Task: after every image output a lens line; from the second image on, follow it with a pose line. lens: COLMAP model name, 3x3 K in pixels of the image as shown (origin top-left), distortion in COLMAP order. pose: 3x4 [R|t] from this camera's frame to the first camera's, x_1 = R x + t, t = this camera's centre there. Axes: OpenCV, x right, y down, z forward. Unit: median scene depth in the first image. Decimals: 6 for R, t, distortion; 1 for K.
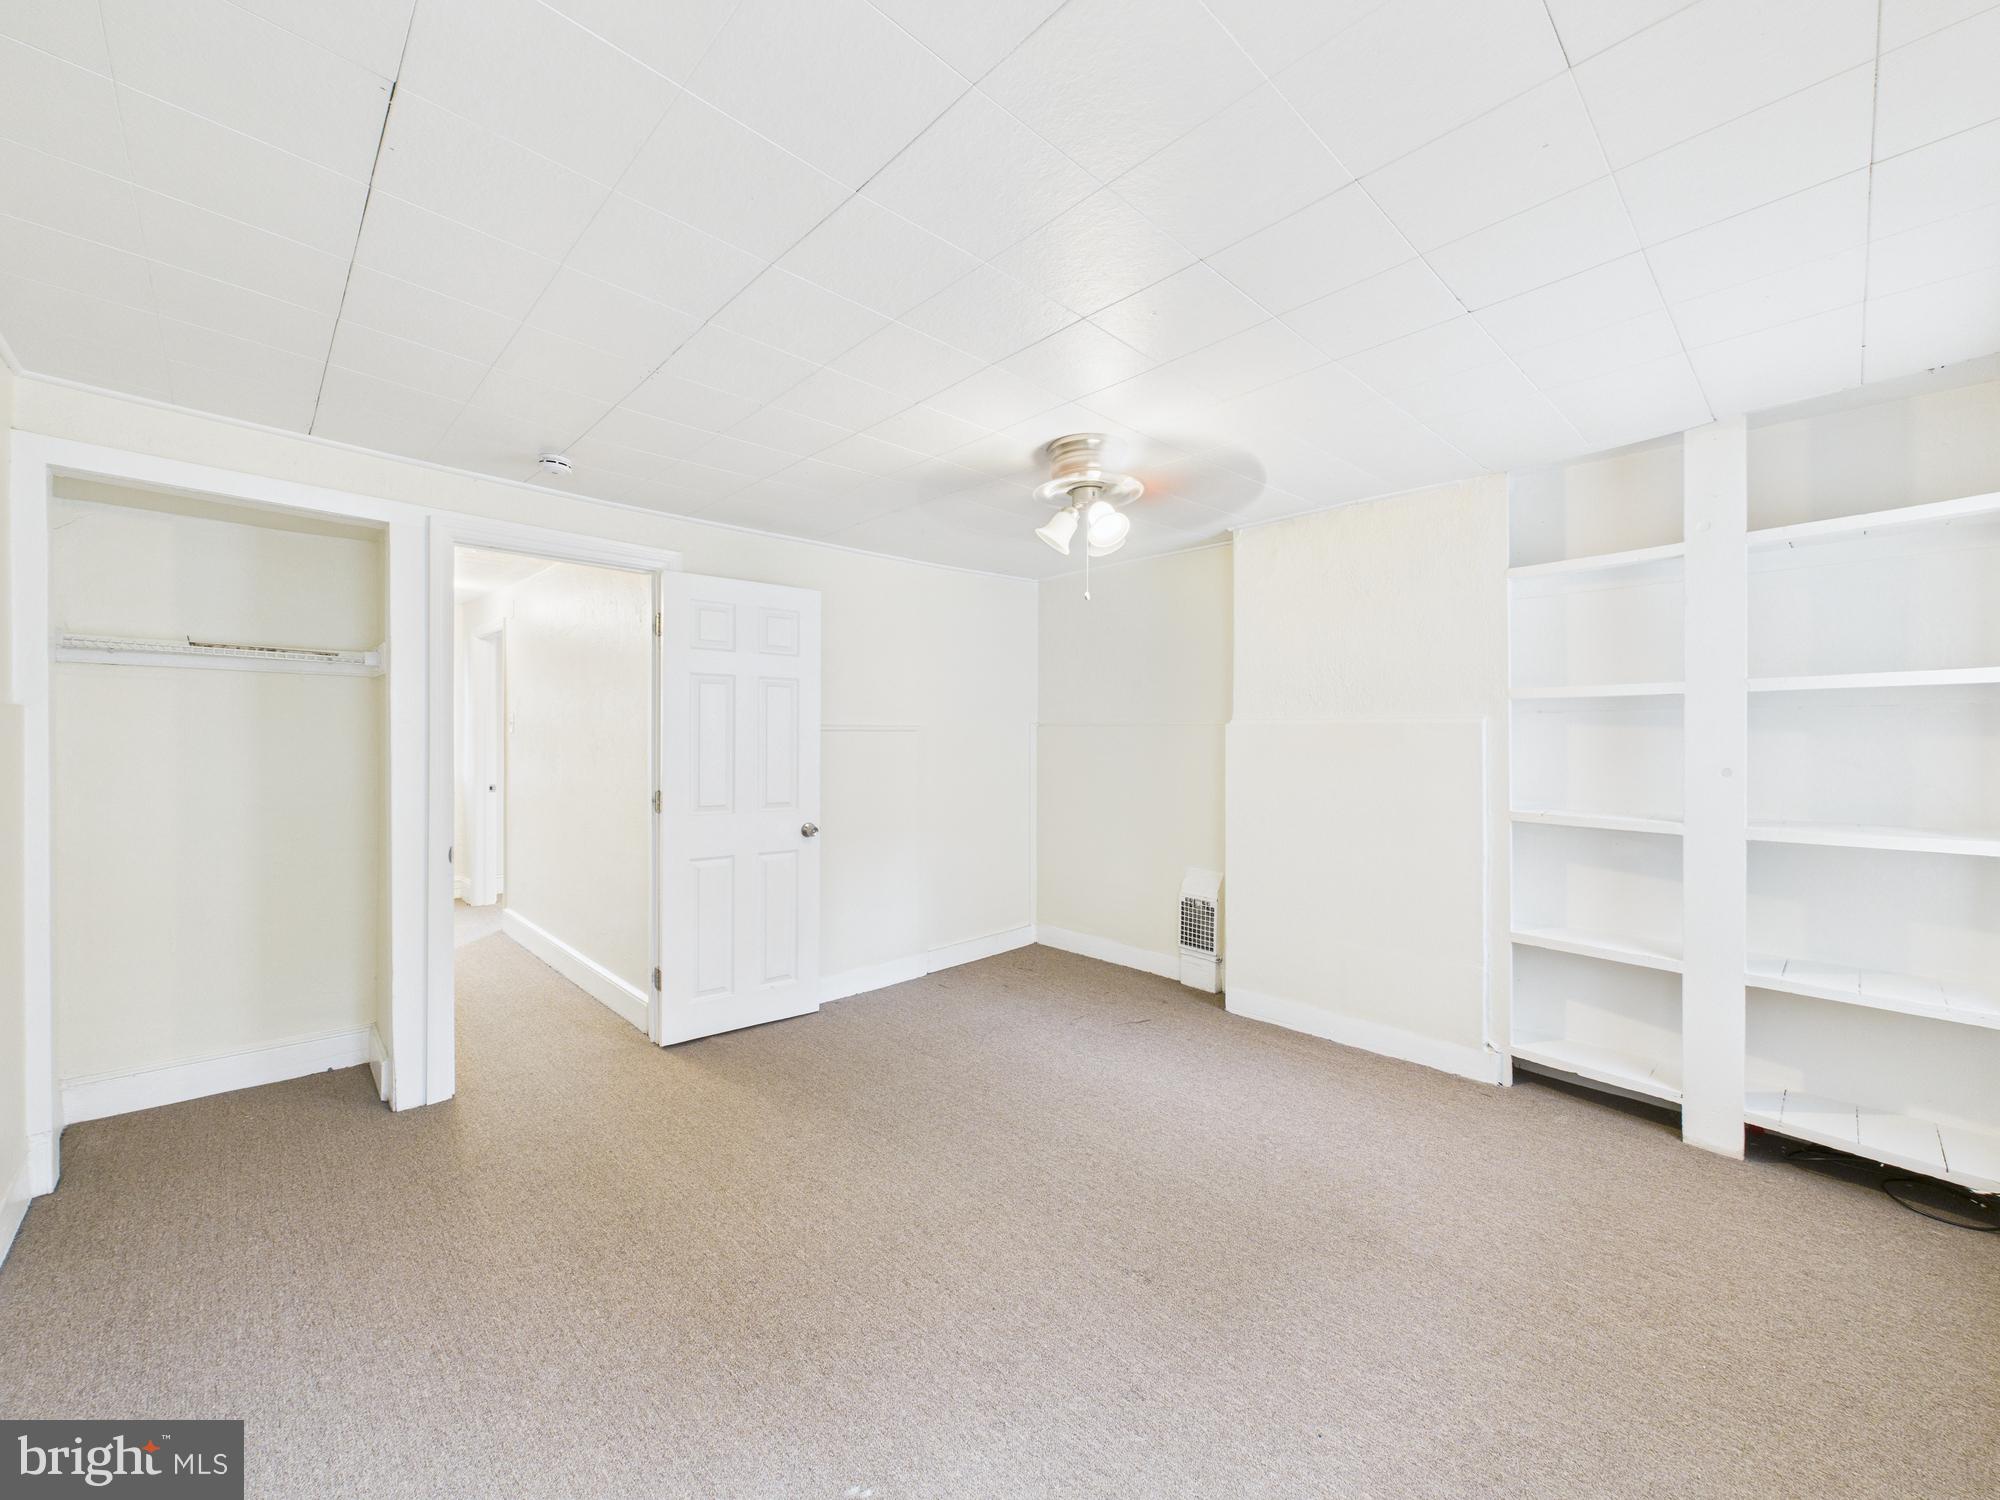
lens RADIAL K [[793.9, 0, 997.2], [0, 793.9, 734.9], [0, 0, 1]] dist [0.001441, 0.000177]
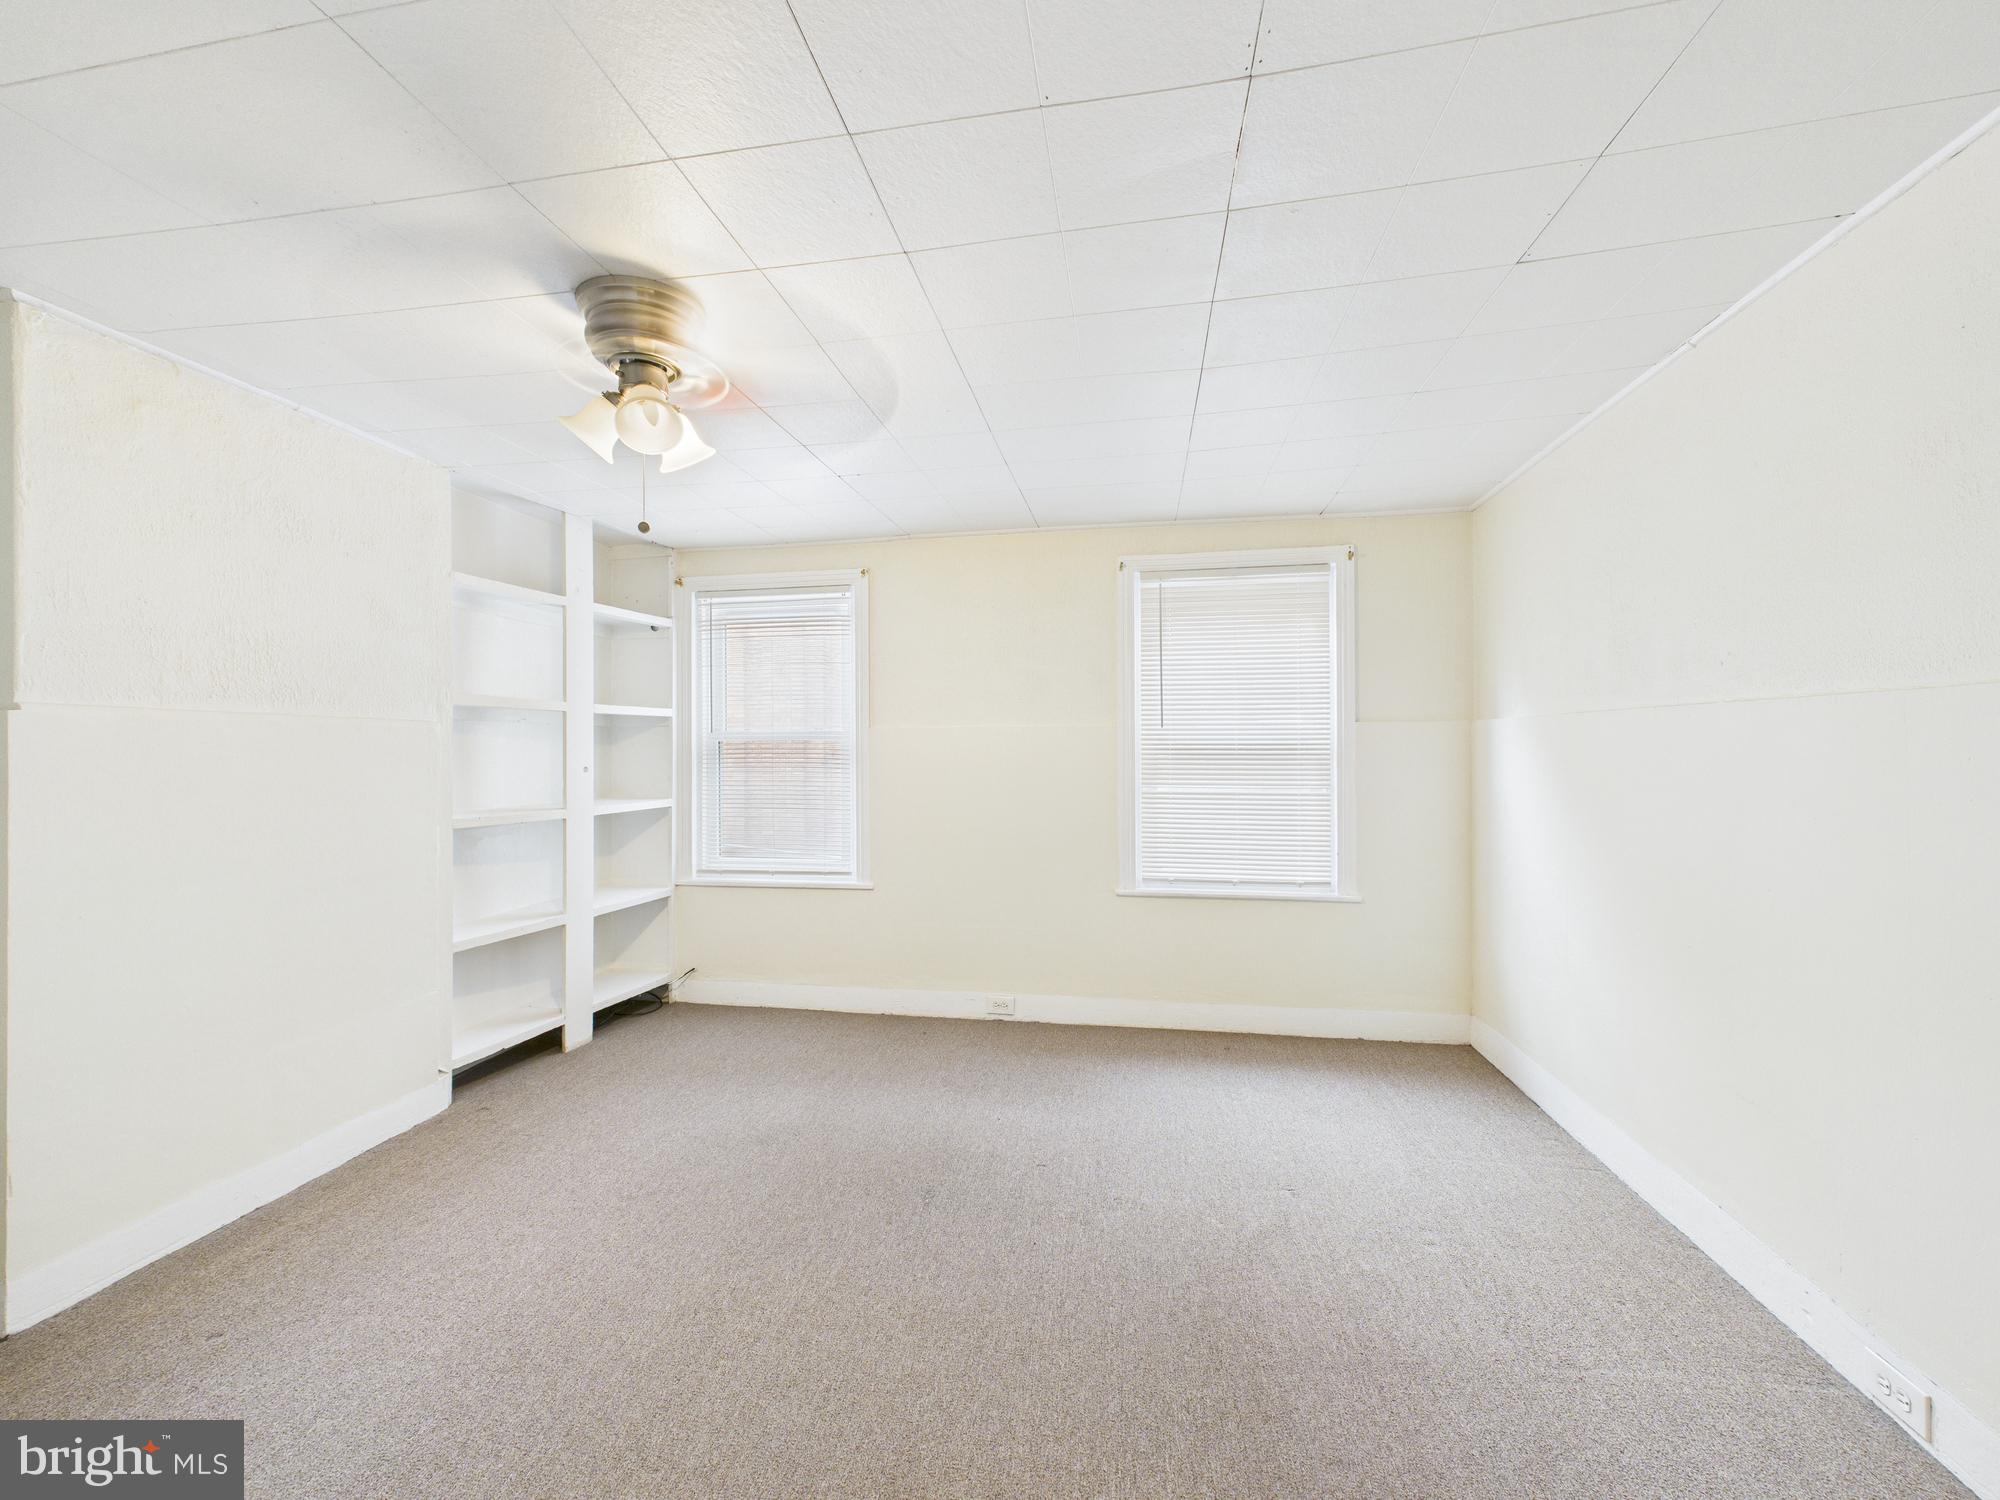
lens RADIAL K [[793.9, 0, 998.6], [0, 793.9, 755.4], [0, 0, 1]] dist [0.001441, 0.000177]
pose [[-0.585274, -0.006345, 0.810811, -0.621938], [0.001614, 0.999958, 0.008990, 0.010323], [-0.810834, 0.006570, -0.585239, 1.190977]]
